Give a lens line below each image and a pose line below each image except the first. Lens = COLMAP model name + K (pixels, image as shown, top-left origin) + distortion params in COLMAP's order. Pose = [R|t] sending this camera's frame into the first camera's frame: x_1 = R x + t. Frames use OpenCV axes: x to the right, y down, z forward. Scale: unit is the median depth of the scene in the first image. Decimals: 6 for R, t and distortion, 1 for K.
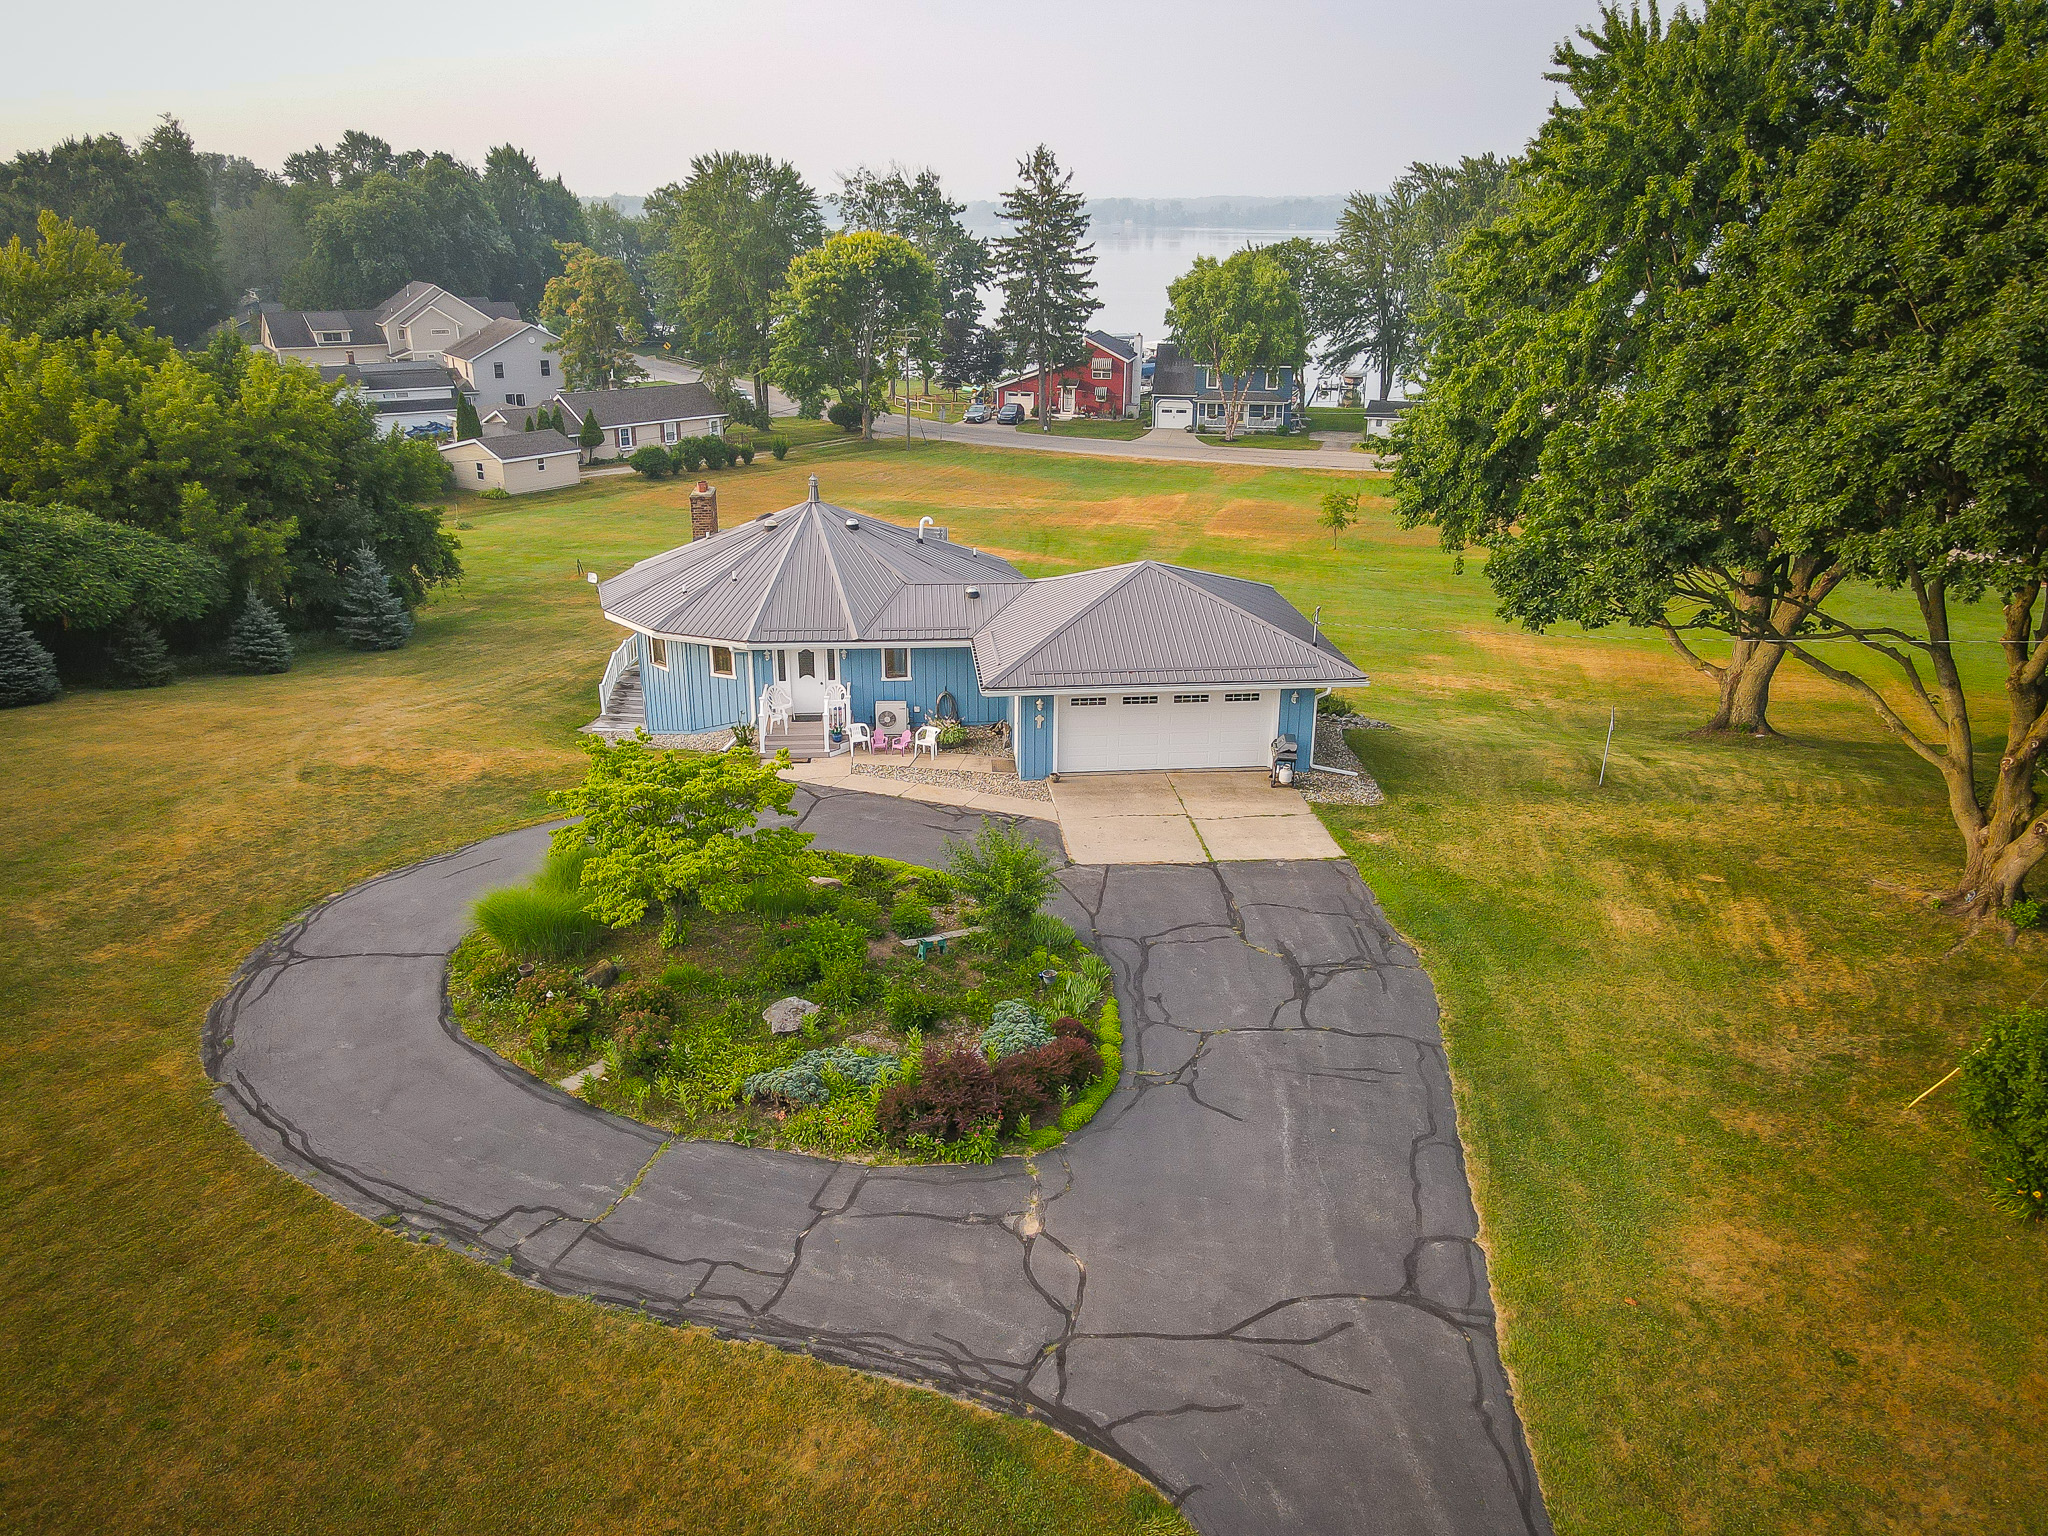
lens RADIAL K [[1499.6, 0, 1010.9], [0, 1499.6, 771.0], [0, 0, 1]] dist [0.010091, 0.015736]
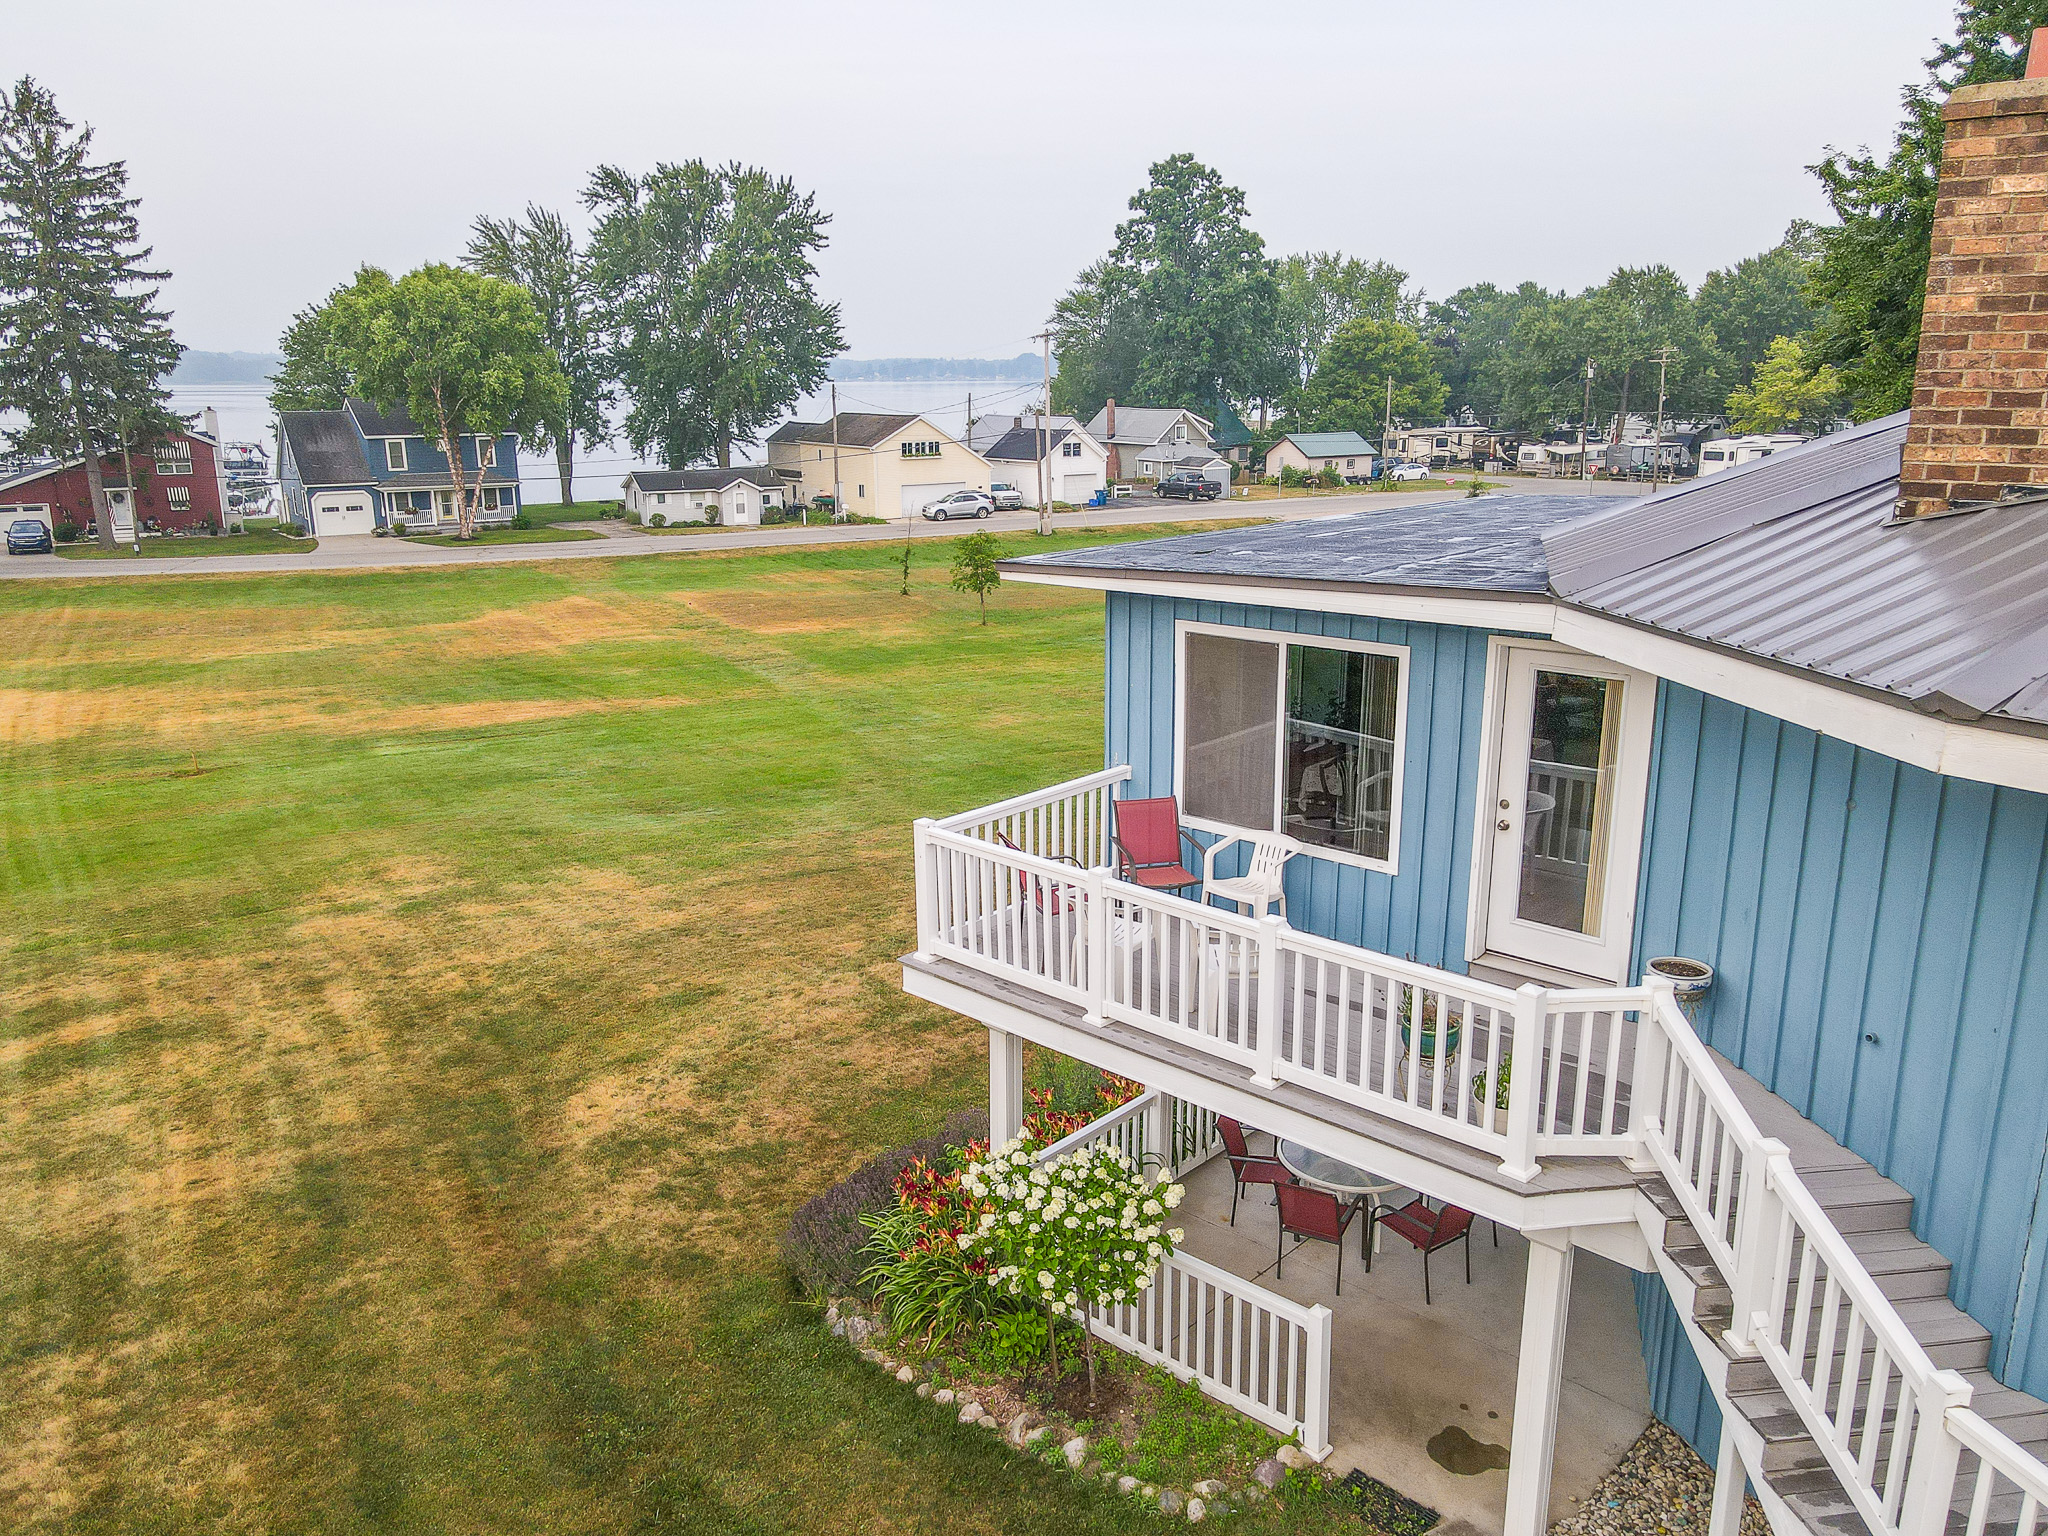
lens RADIAL K [[1499.6, 0, 1019.3], [0, 1499.6, 767.3], [0, 0, 1]] dist [0.010091, 0.015736]
pose [[0.727100, -0.182334, 0.661876, -0.159751], [0.249175, 0.968434, -0.006945, -0.062153], [-0.639717, 0.169972, 0.749581, 0.406073]]
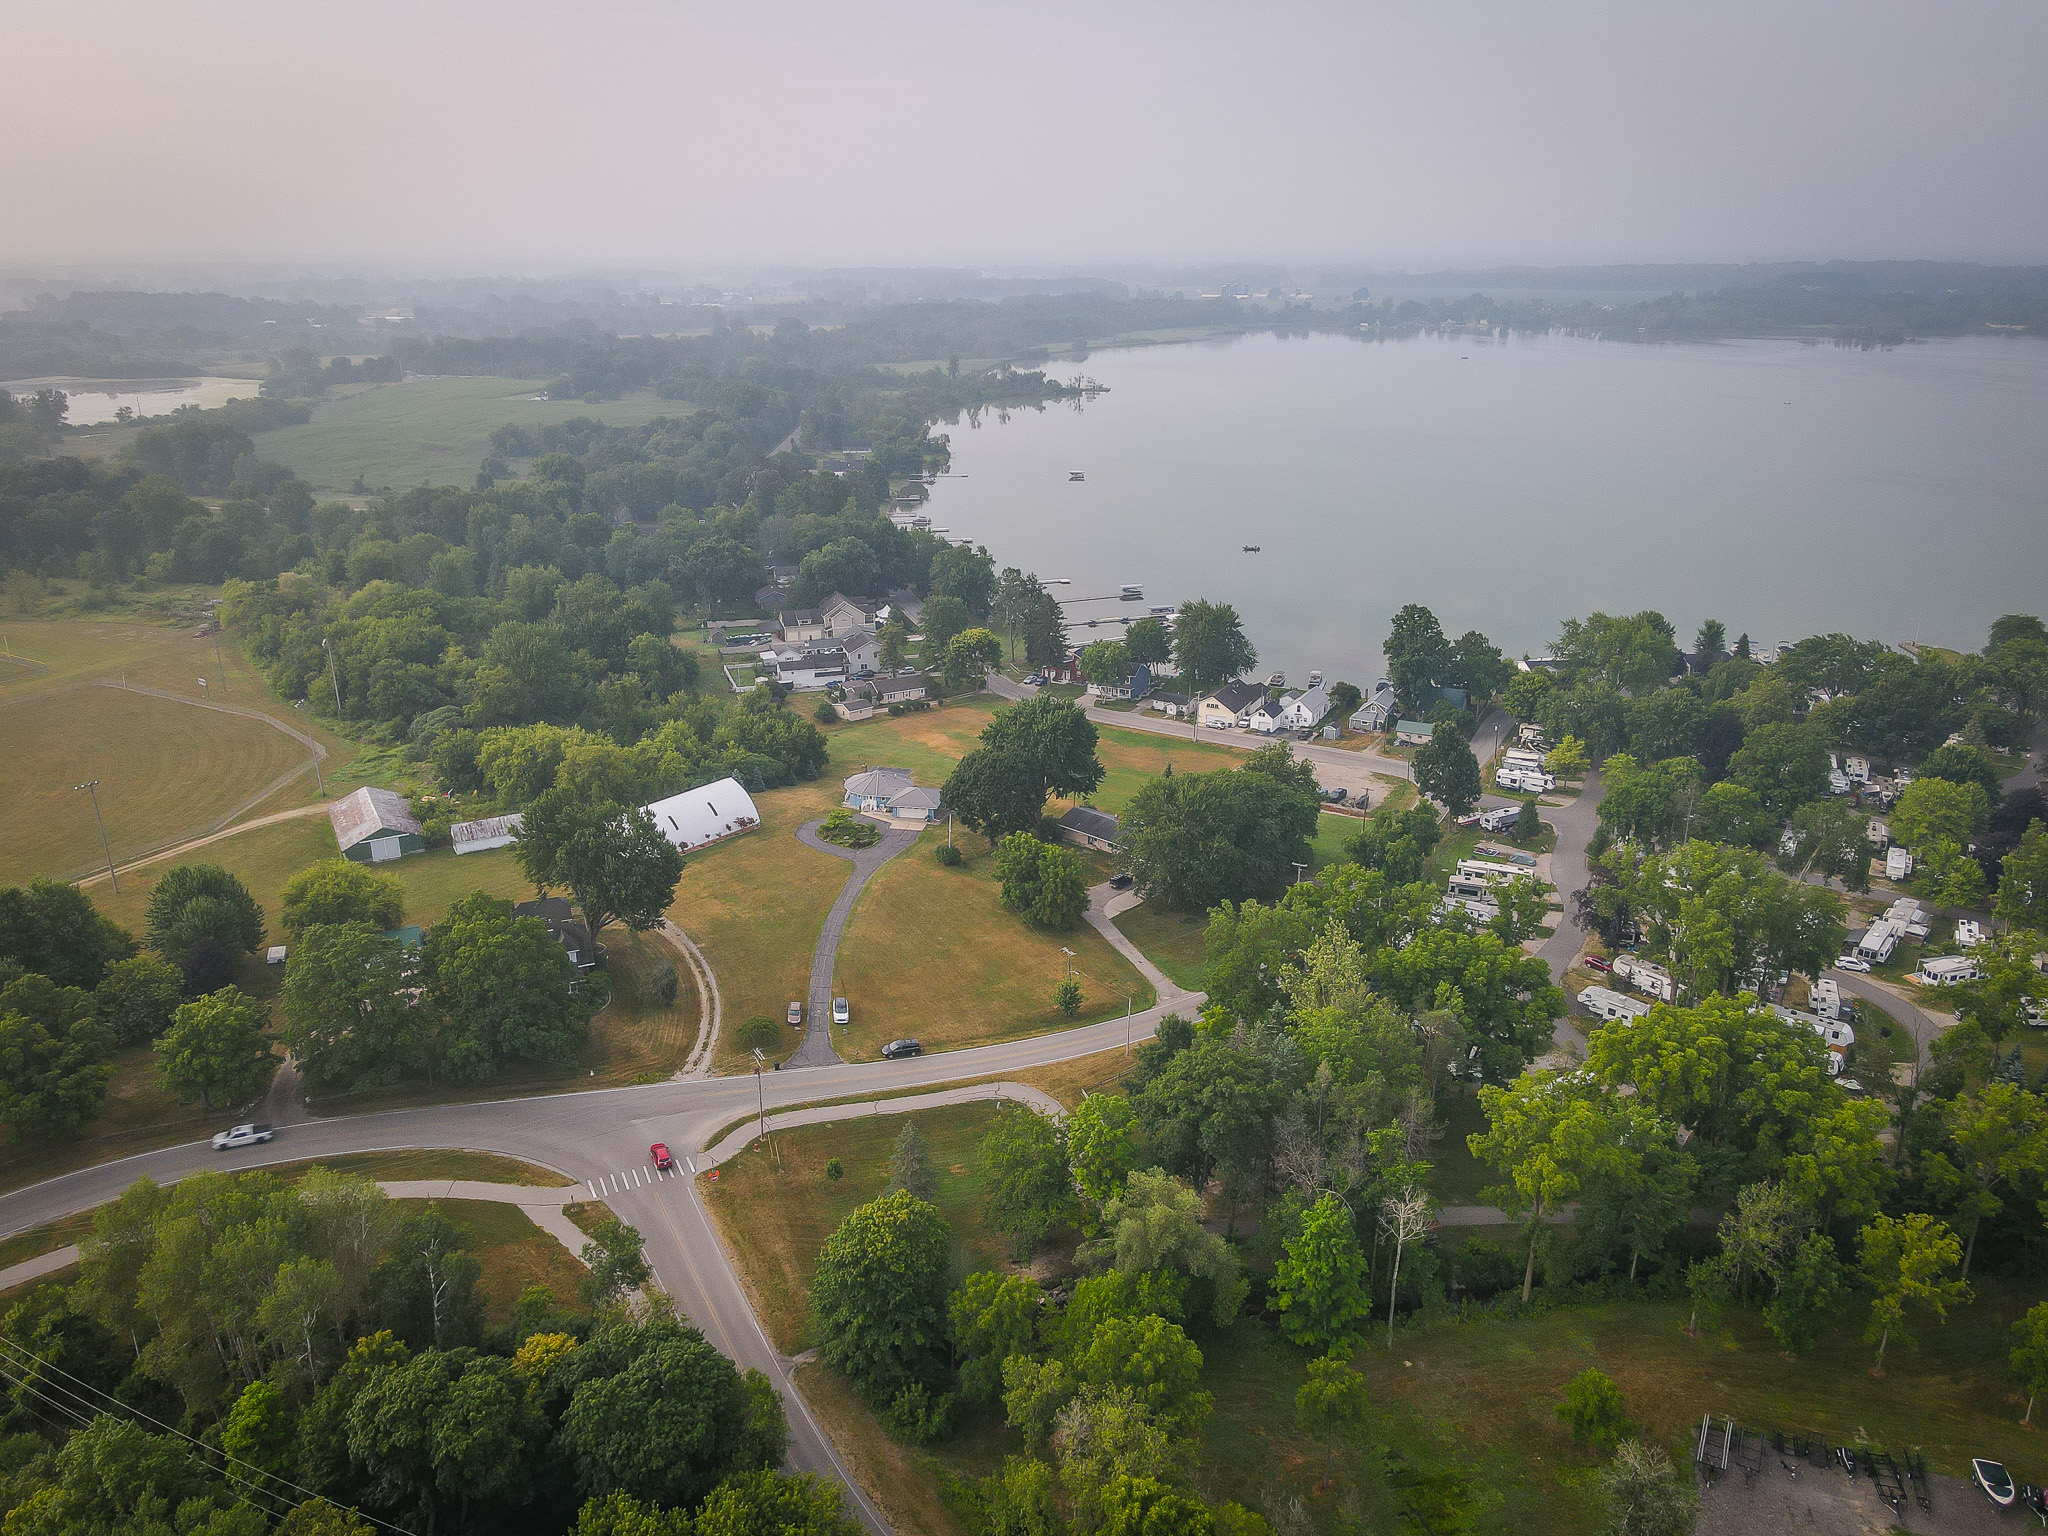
lens RADIAL K [[1499.6, 0, 1020.1], [0, 1499.6, 771.4], [0, 0, 1]] dist [0.010091, 0.015736]
pose [[0.965342, 0.086937, -0.246081, 0.793072], [-0.091141, 0.995822, -0.005724, -0.076978], [0.244555, 0.027954, 0.969232, -1.973623]]
